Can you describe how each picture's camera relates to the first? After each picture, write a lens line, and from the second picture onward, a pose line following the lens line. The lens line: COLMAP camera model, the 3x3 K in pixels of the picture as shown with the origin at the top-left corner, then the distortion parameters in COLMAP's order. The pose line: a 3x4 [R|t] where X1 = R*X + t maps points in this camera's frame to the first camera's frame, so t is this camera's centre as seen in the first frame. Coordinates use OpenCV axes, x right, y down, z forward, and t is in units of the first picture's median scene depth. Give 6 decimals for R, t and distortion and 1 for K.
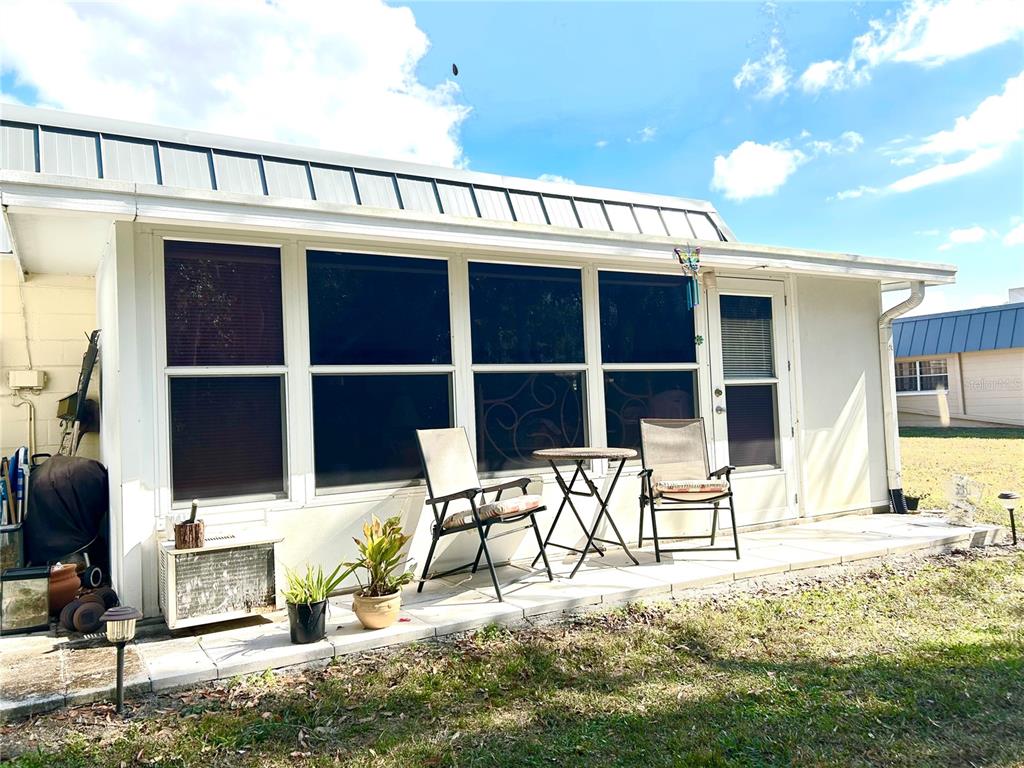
lens RADIAL K [[776.1, 0, 512.0], [0, 776.1, 384.0], [0, 0, 1]] dist [0.058575, -0.060753]
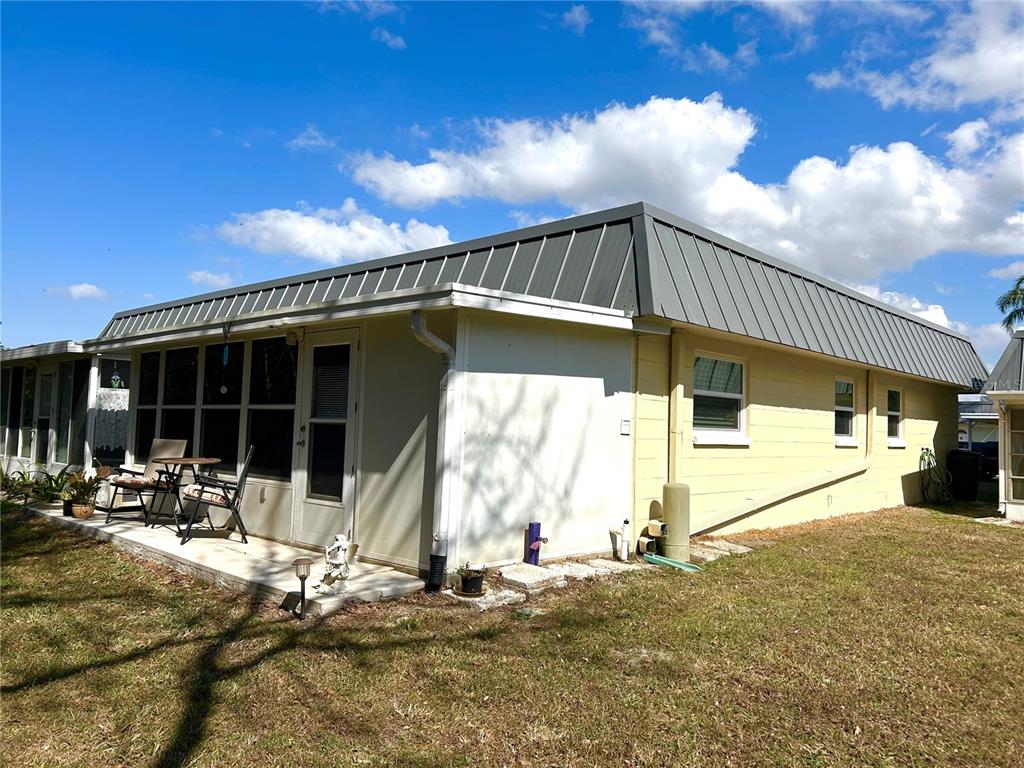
lens RADIAL K [[776.1, 0, 512.0], [0, 776.1, 384.0], [0, 0, 1]] dist [0.058575, -0.060753]
pose [[0.304280, -0.007895, -0.952550, 1.494307], [-0.014289, 0.999815, -0.012851, -0.047452], [0.952476, 0.017521, 0.304111, 0.924498]]
